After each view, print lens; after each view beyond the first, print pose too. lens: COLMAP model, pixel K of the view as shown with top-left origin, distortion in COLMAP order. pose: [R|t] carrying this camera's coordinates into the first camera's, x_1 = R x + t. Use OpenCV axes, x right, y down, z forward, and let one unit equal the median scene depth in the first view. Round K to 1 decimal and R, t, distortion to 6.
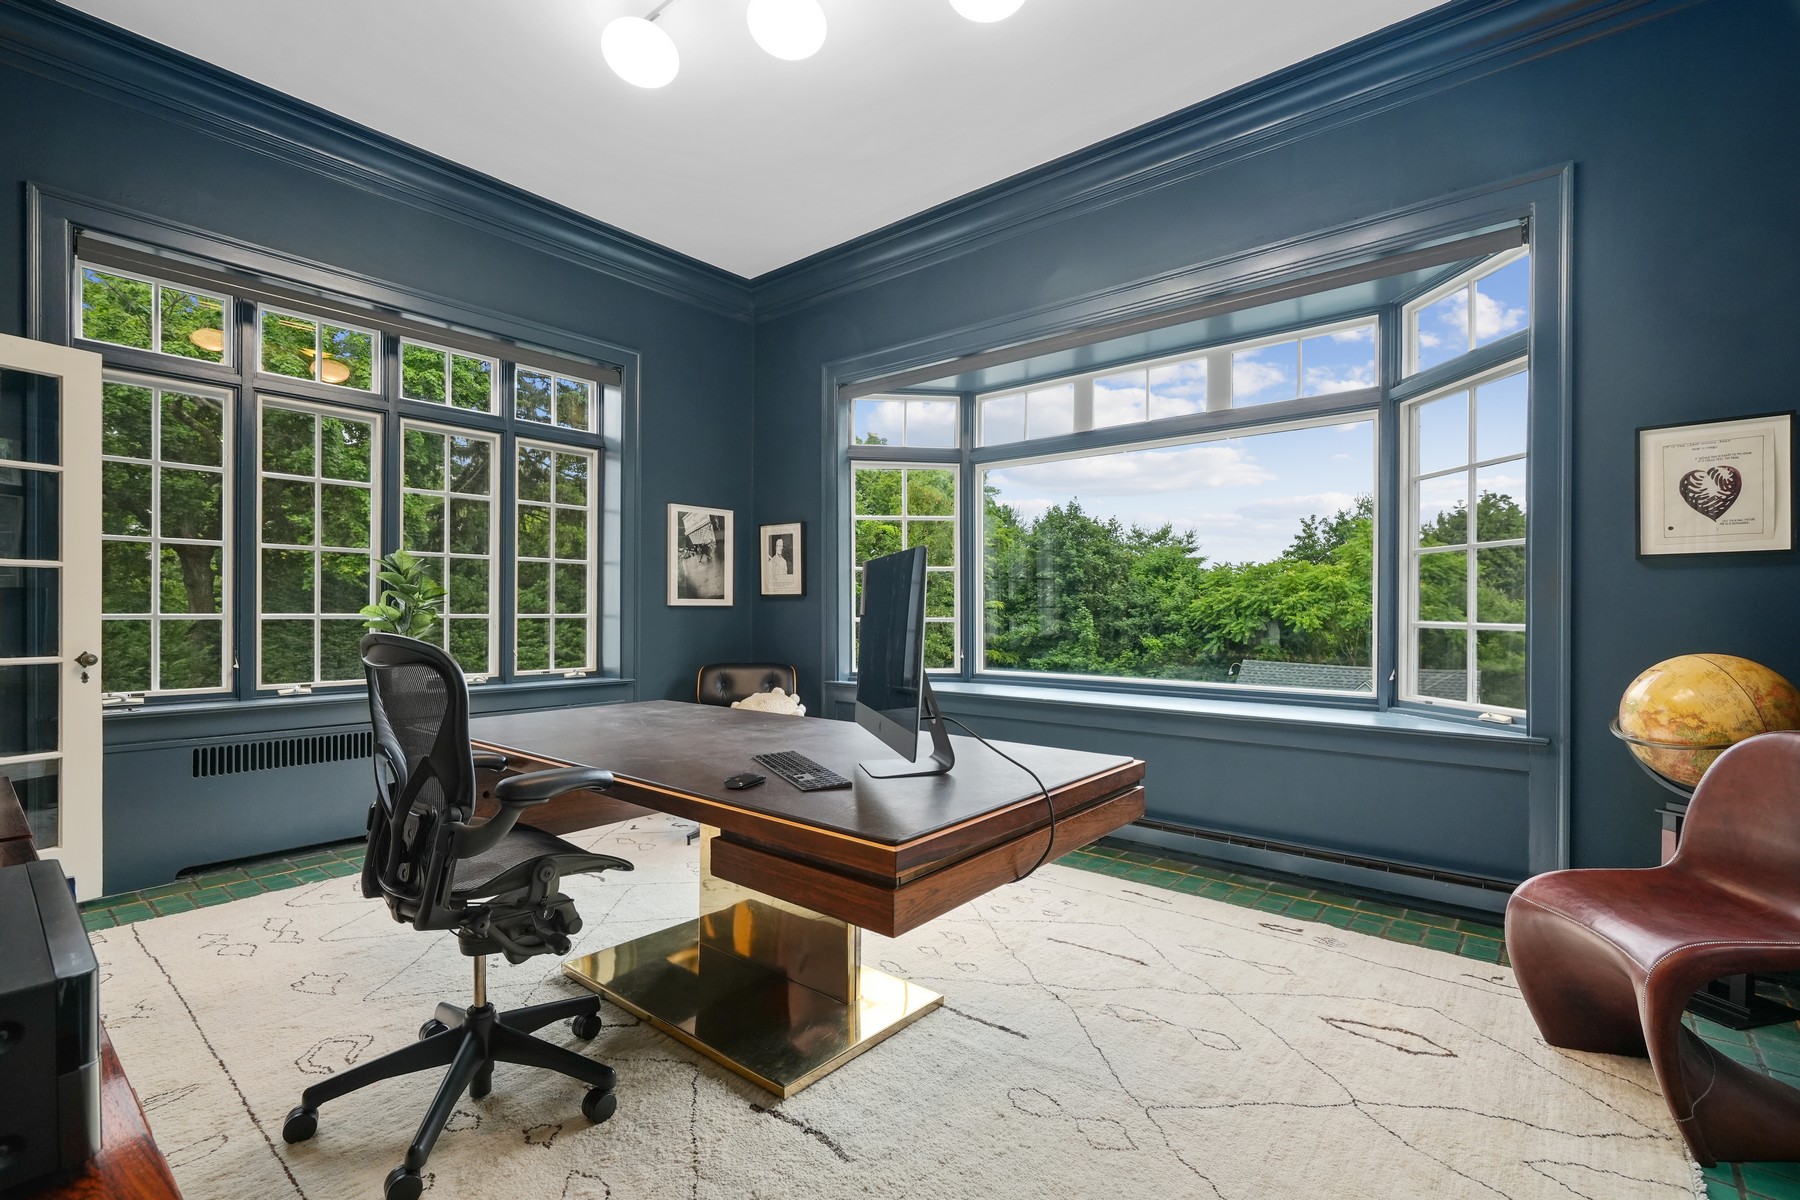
lens RADIAL K [[825.0, 0, 892.4], [0, 825.0, 610.2], [0, 0, 1]] dist [0.000118, 0.000814]
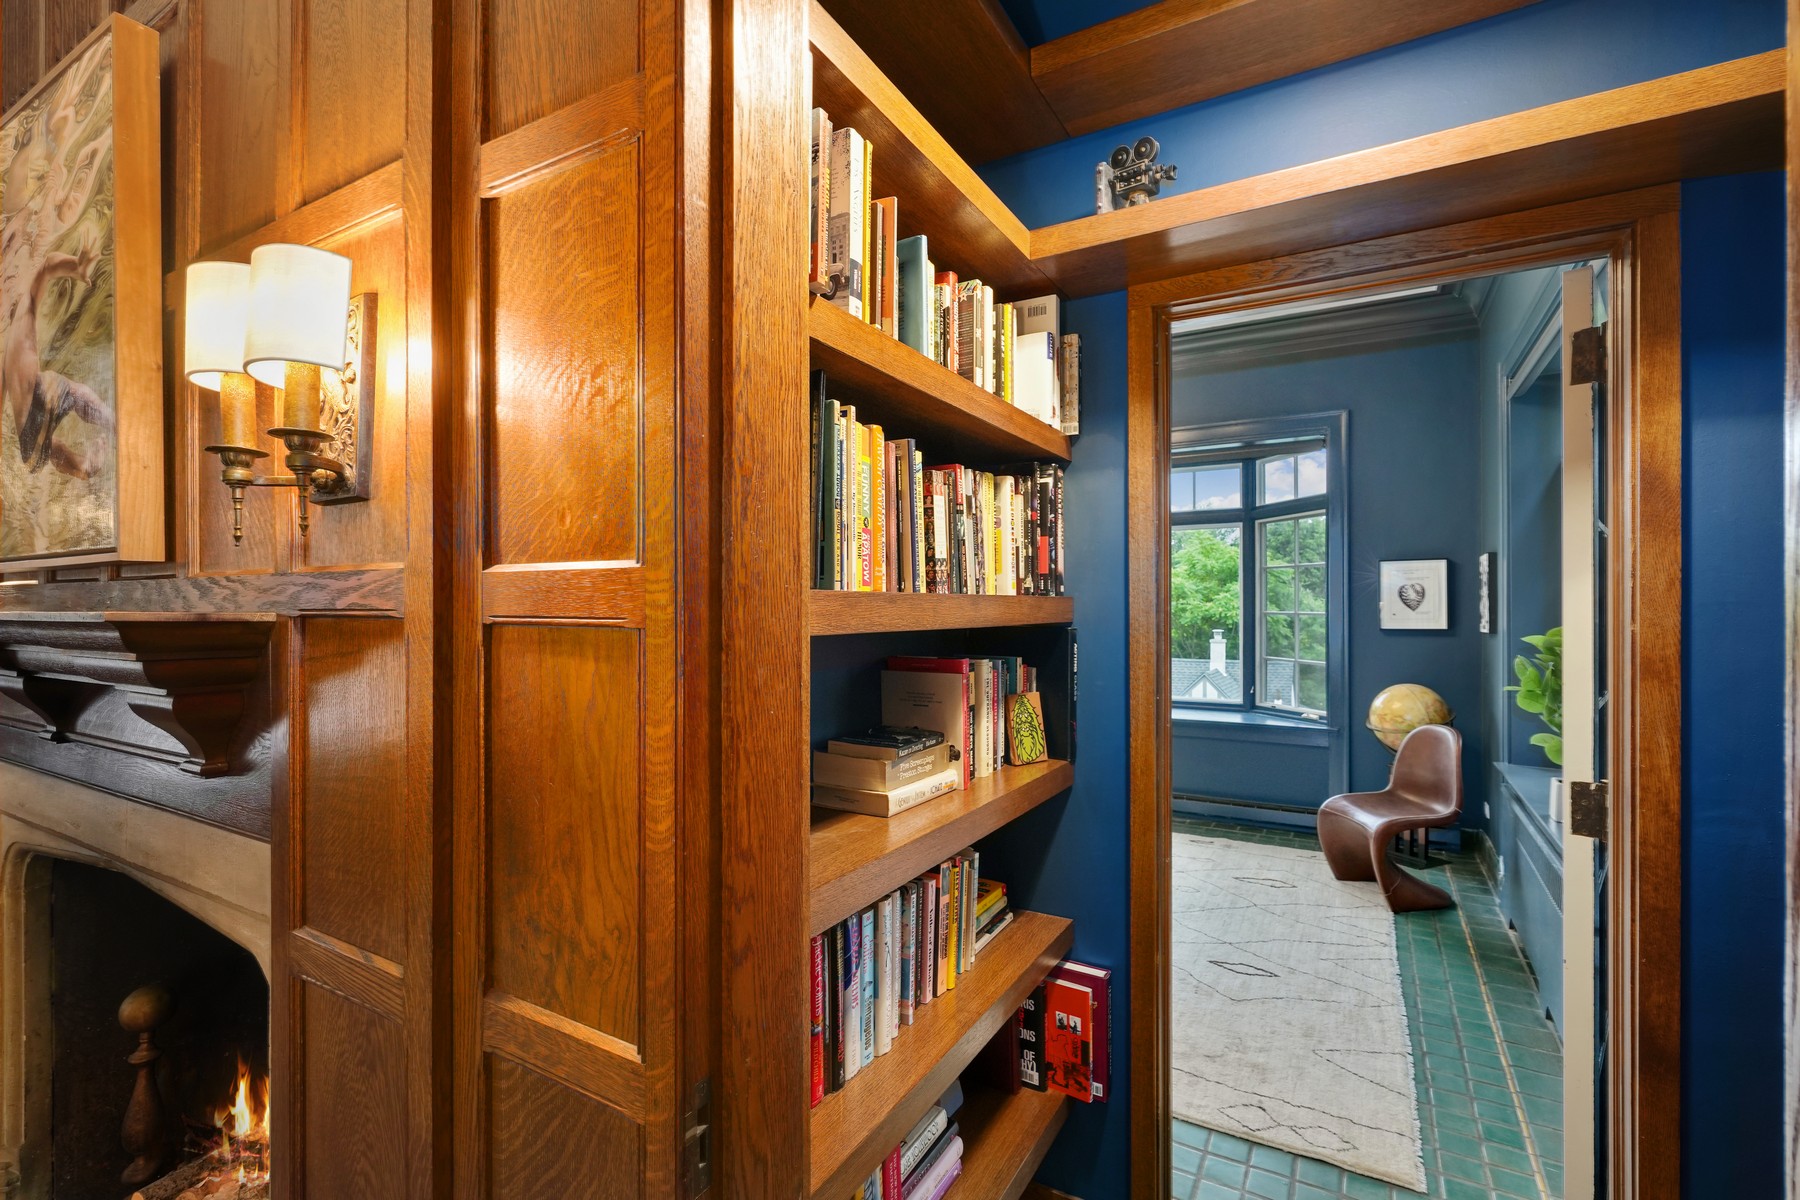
lens RADIAL K [[825.0, 0, 898.3], [0, 825.0, 598.6], [0, 0, 1]] dist [0.000118, 0.000814]
pose [[0.984747, -0.003867, 0.173949, -0.539196], [0.005027, 0.999968, -0.006232, -0.141341], [-0.173920, 0.007011, 0.984735, -0.710772]]
